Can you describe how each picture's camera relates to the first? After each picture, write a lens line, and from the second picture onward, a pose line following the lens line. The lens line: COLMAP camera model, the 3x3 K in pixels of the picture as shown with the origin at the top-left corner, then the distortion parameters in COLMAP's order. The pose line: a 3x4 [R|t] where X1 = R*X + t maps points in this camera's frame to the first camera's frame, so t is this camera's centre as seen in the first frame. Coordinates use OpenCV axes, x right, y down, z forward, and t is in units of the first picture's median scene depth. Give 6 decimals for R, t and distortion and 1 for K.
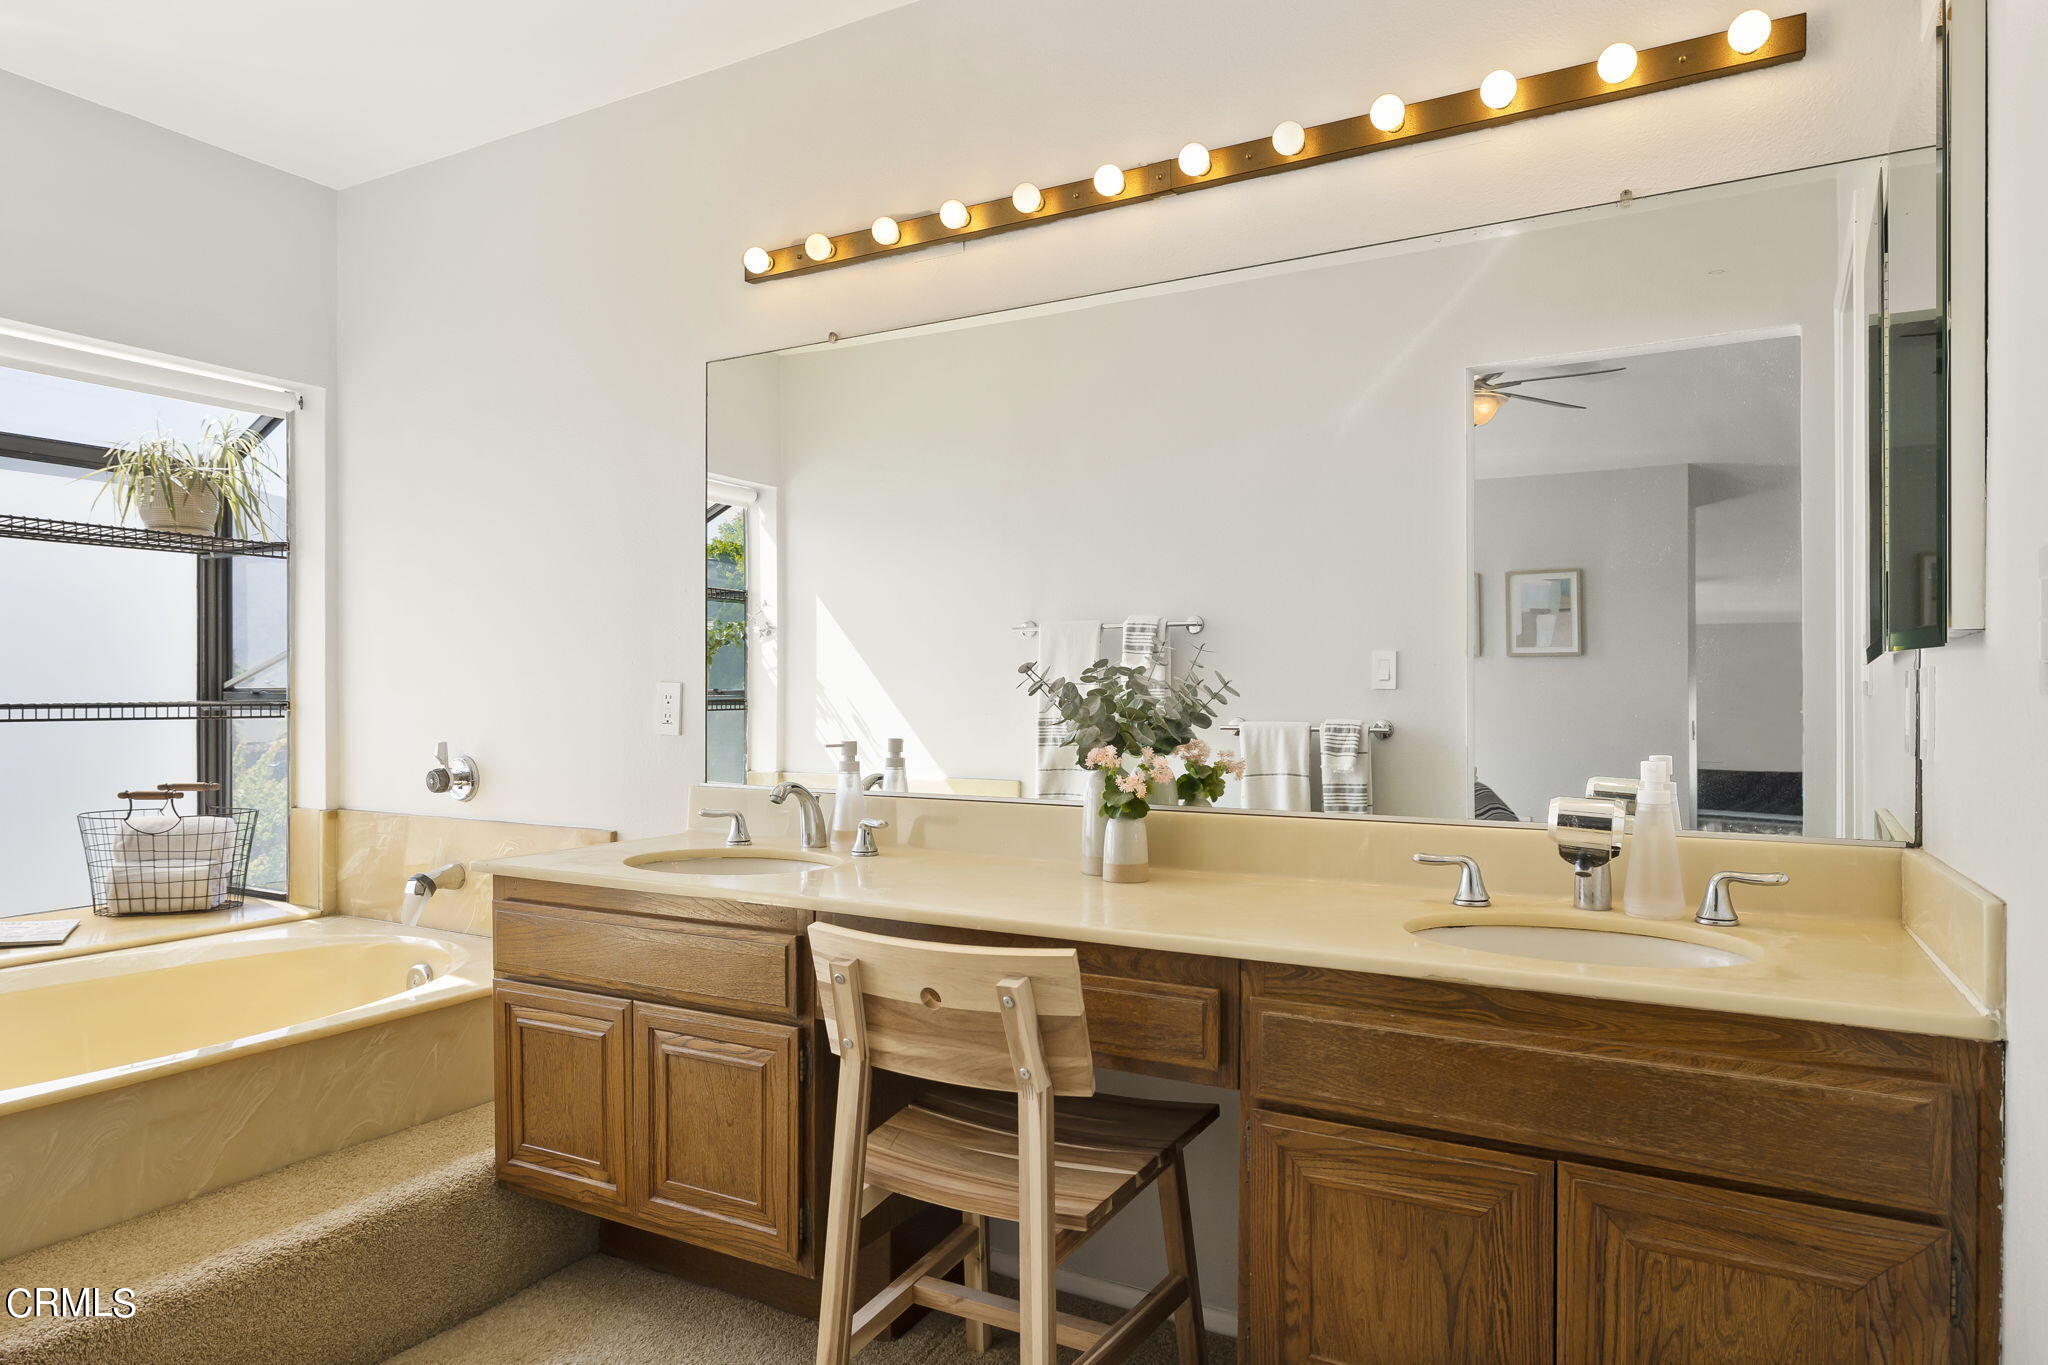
lens RADIAL K [[1277.3, 0, 1024.0], [0, 1277.3, 682.5], [0, 0, 1]] dist [-0.020509, 0.000997]
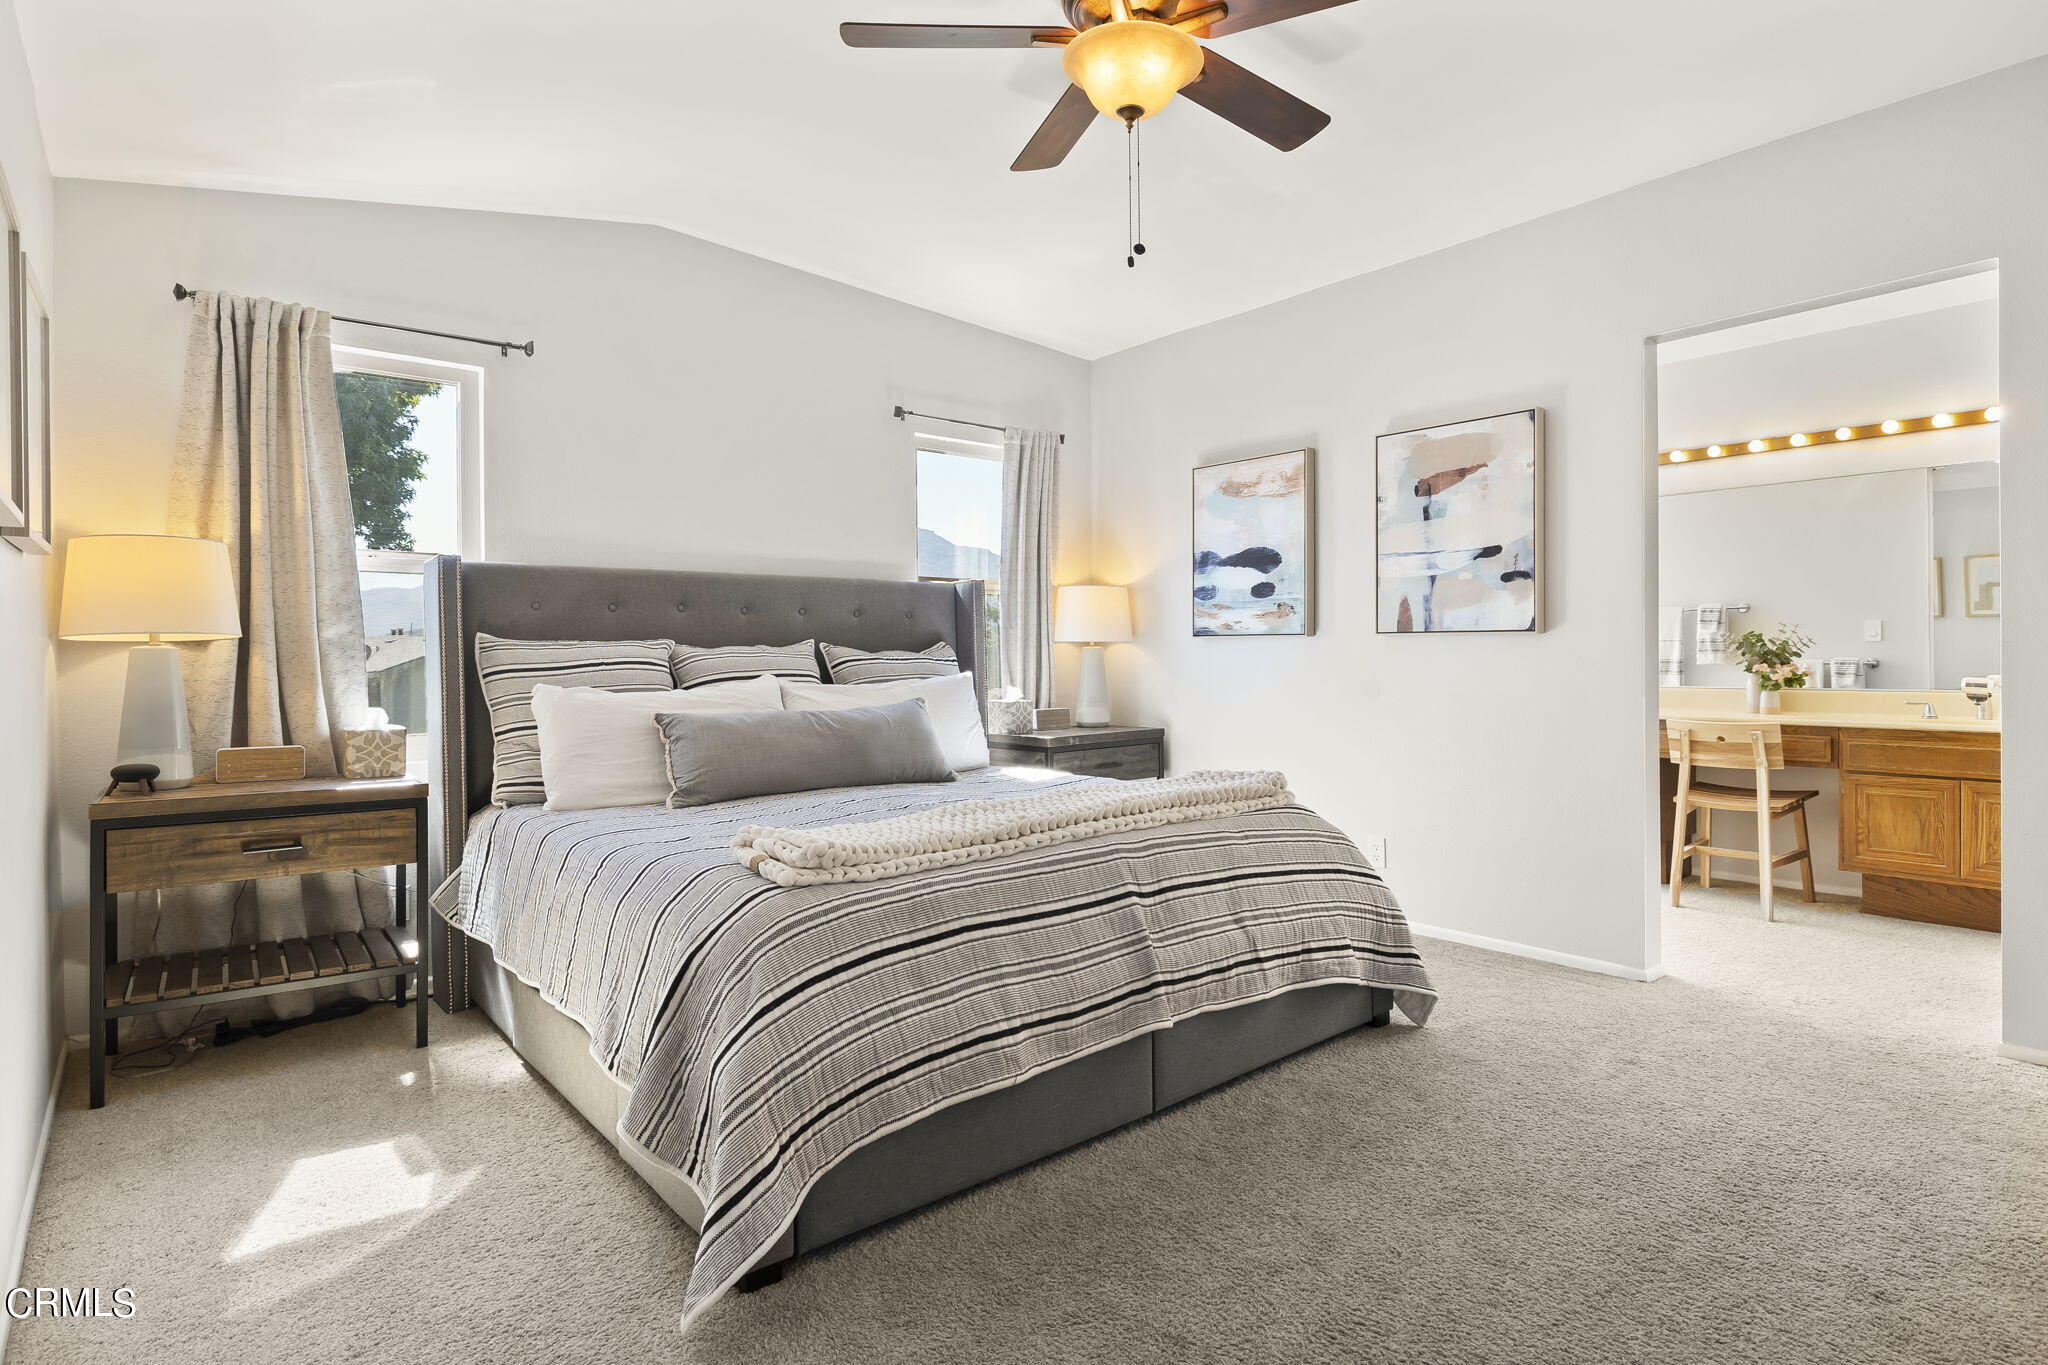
lens RADIAL K [[1081.3, 0, 1018.7], [0, 1081.3, 658.2], [0, 0, 1]] dist [0.001201, 0.000067]
pose [[0.933420, -0.008576, -0.358683, -0.646970], [0.013786, 0.999833, 0.011970, -0.012320], [0.358521, -0.016118, 0.933383, -1.890078]]
